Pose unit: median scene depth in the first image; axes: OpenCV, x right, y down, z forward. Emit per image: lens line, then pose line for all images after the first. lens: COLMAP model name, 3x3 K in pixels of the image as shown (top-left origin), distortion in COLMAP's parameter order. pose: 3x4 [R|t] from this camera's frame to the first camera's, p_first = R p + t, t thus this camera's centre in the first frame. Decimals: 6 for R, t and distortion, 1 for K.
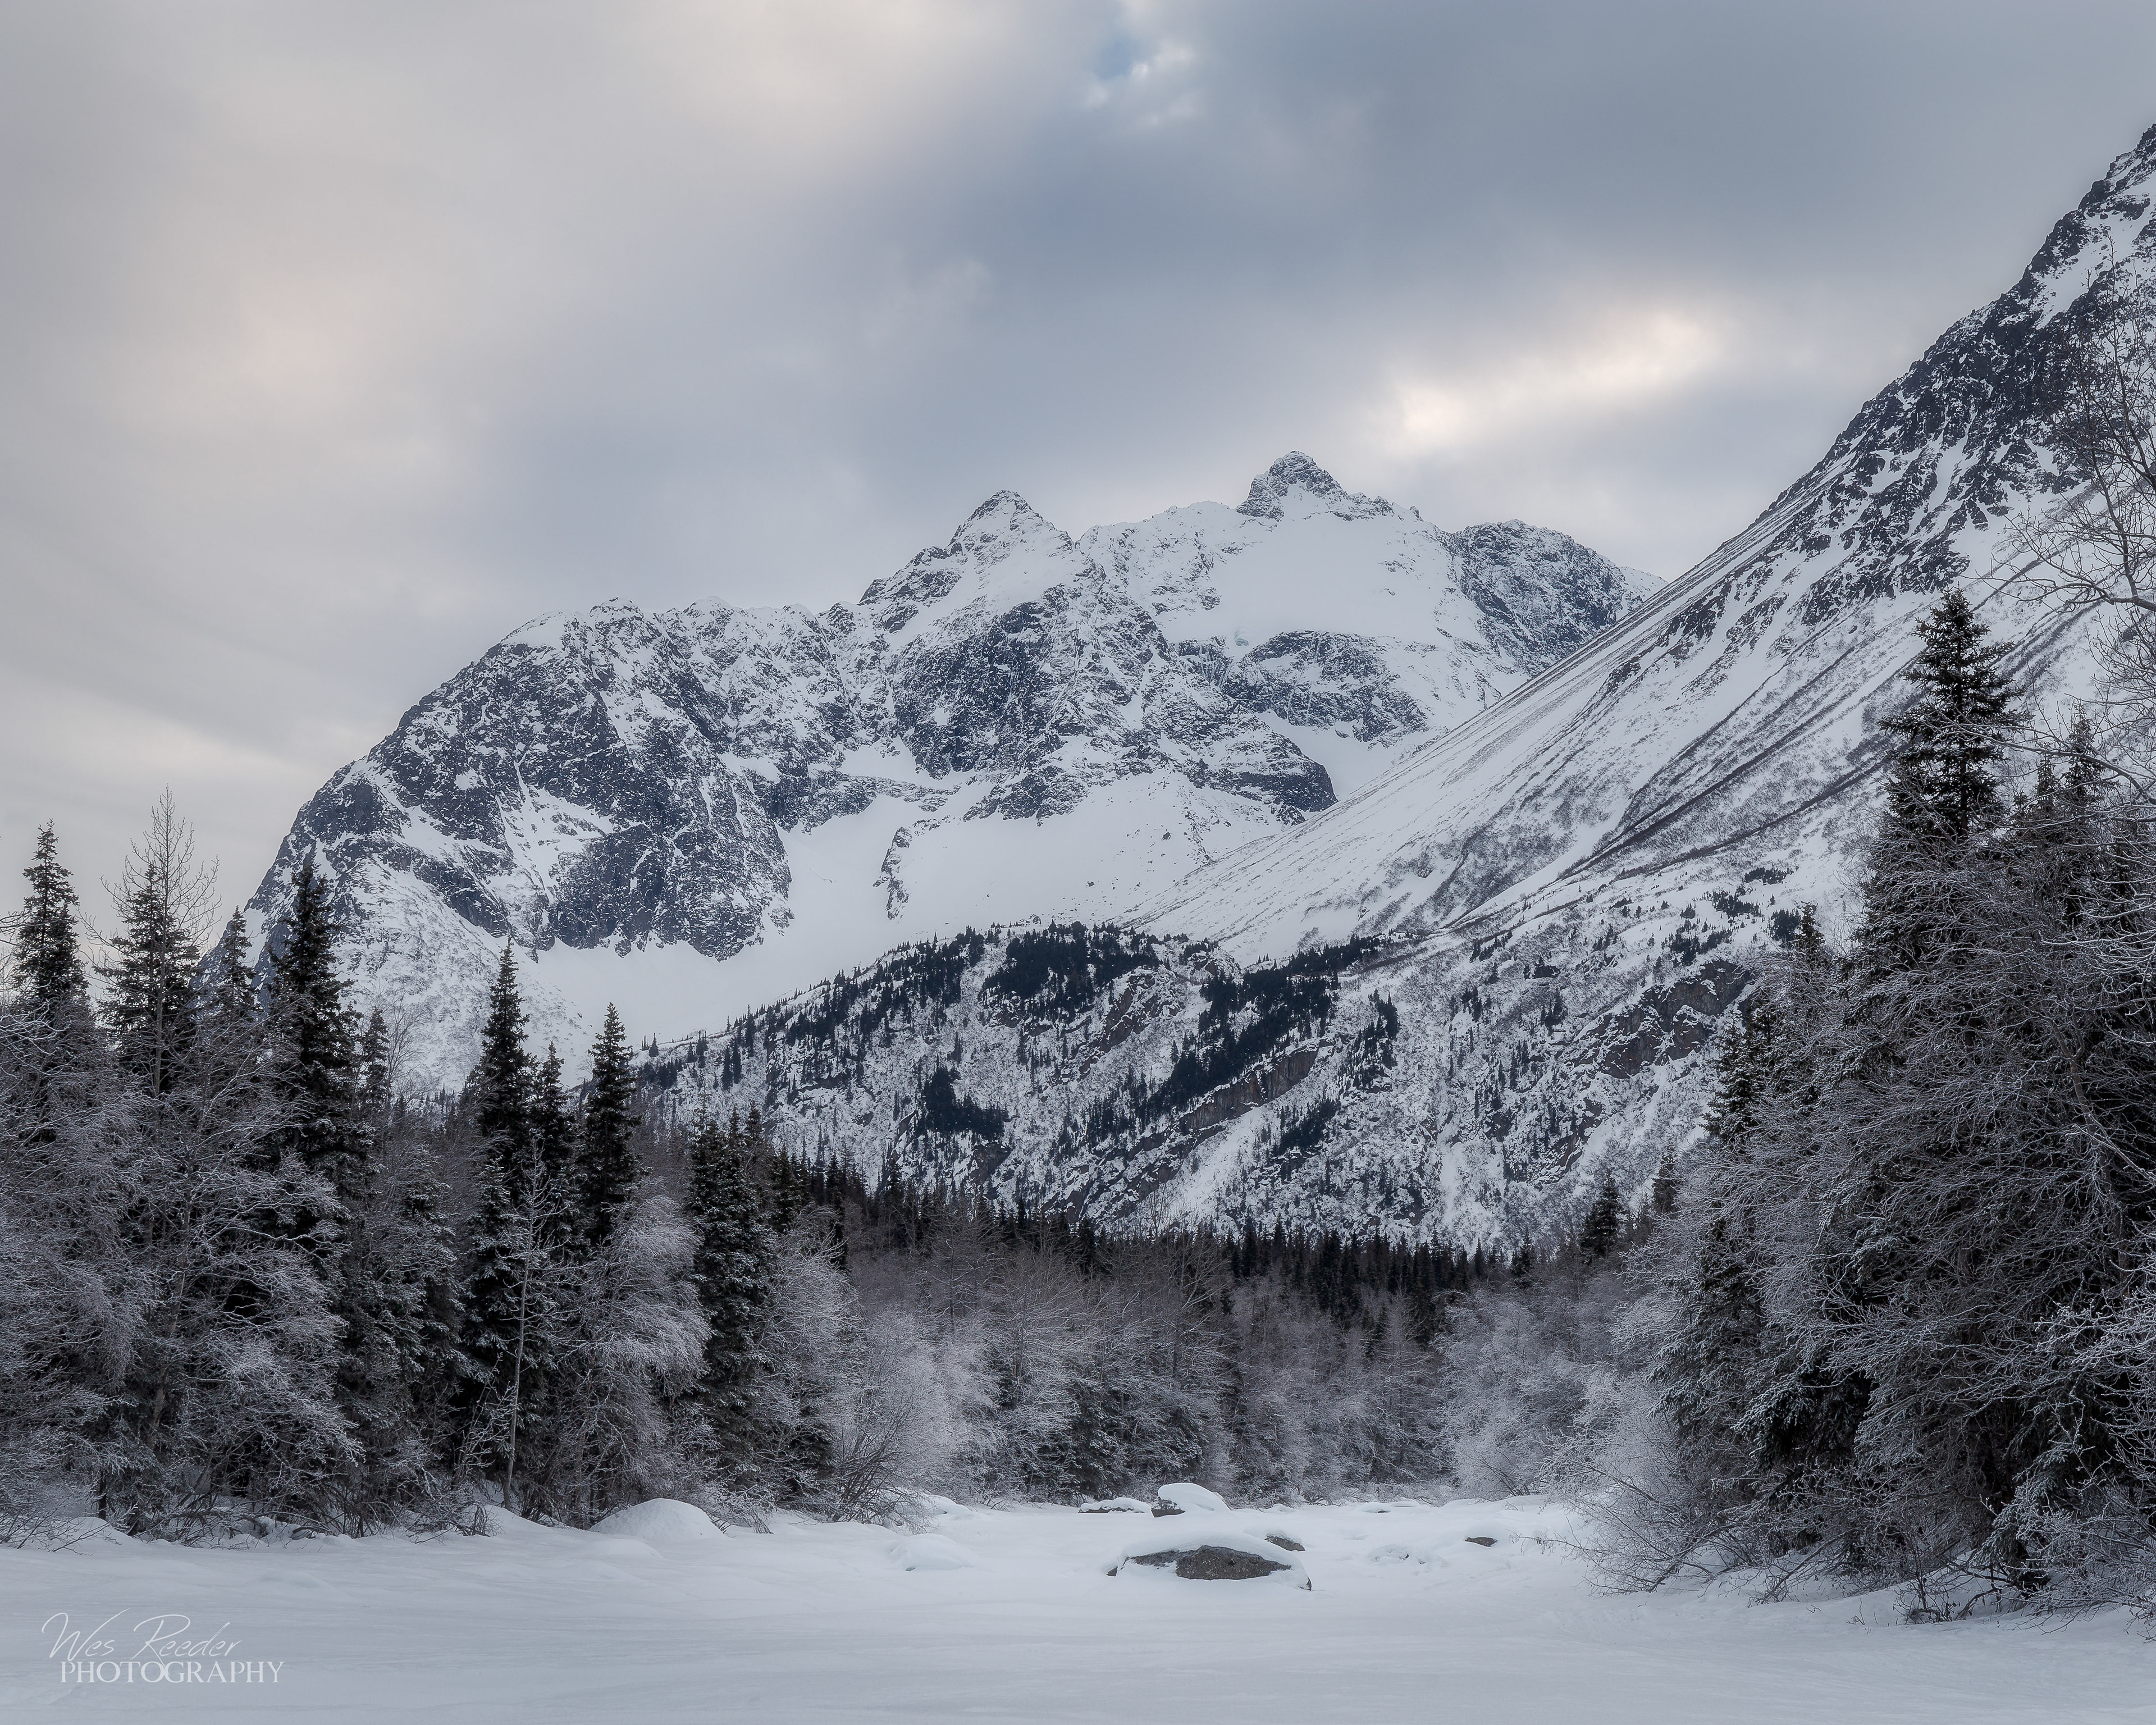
lens RADIAL K [[4455.4, 0, 1078.1], [0, 4455.4, 863.4], [0, 0, 1]] dist [-0.149321, 0.000000]
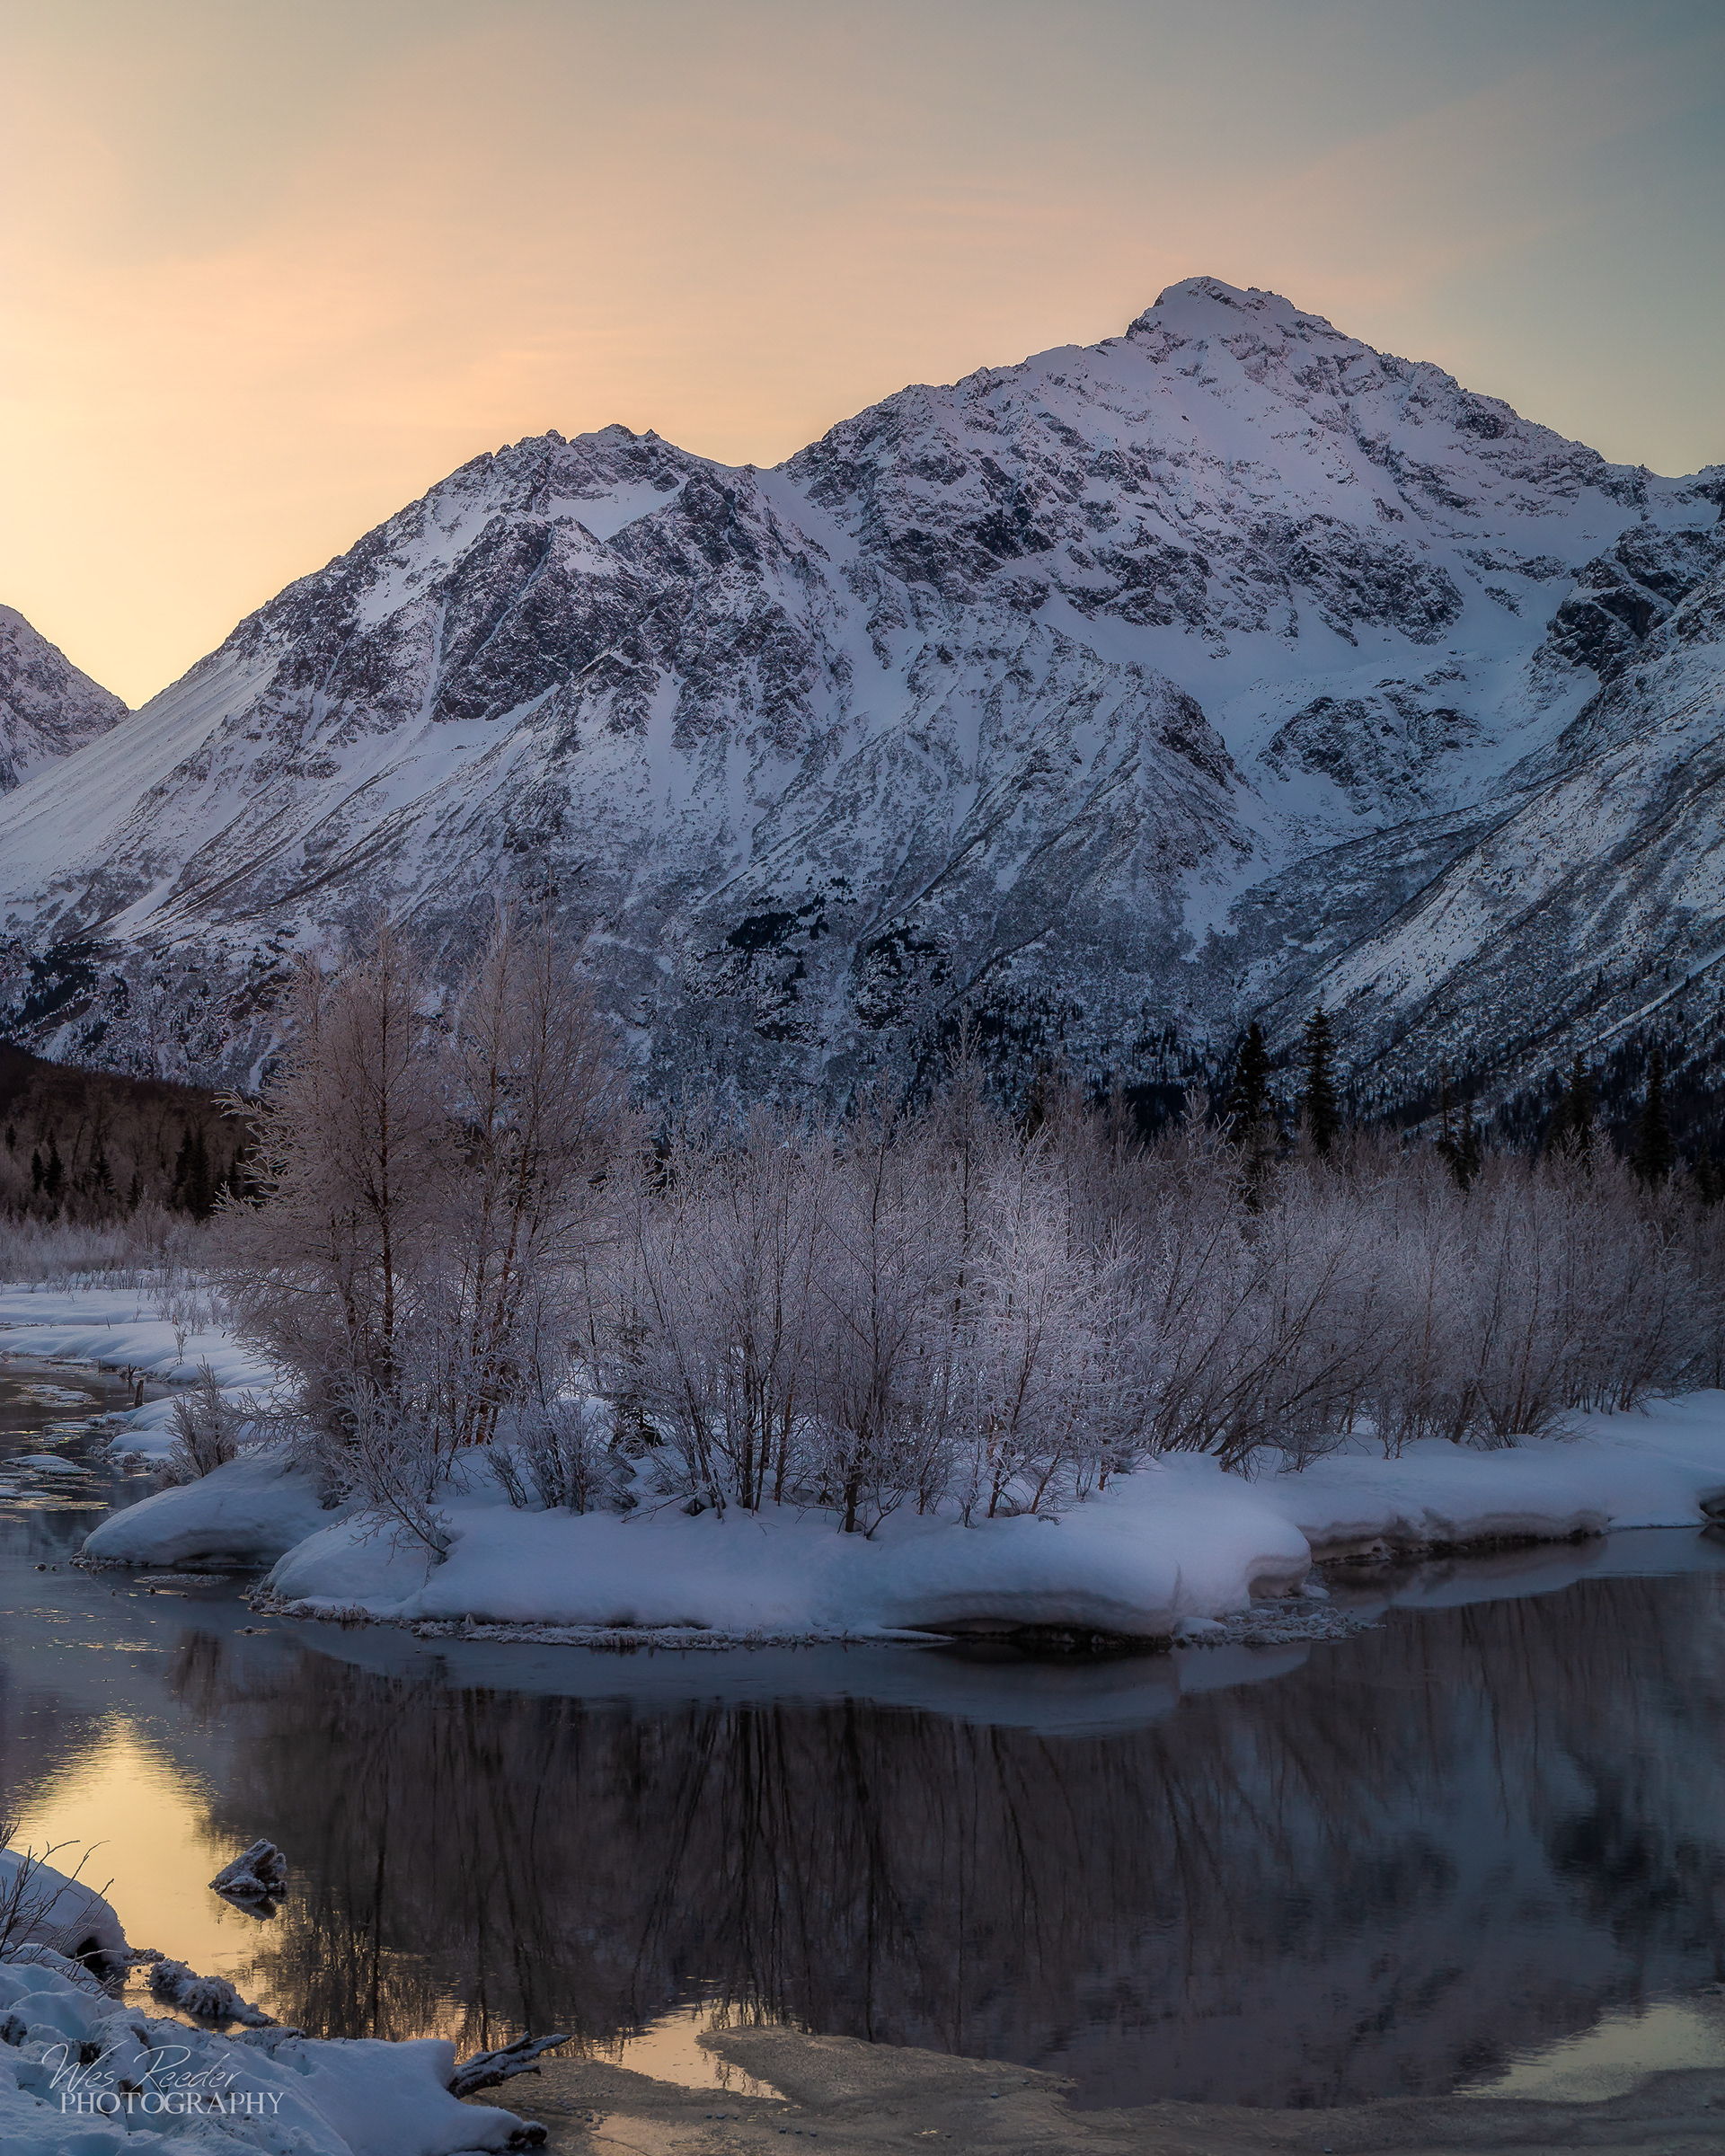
lens RADIAL K [[3684.4, 0, 790.1], [0, 3684.4, 1146.4], [0, 0, 1]] dist [0.000924, 0.000000]
pose [[0.915718, 0.012317, 0.401632, -0.378371], [-0.066677, 0.990331, 0.121651, -0.137793], [-0.396250, -0.138178, 0.907685, -0.896044]]
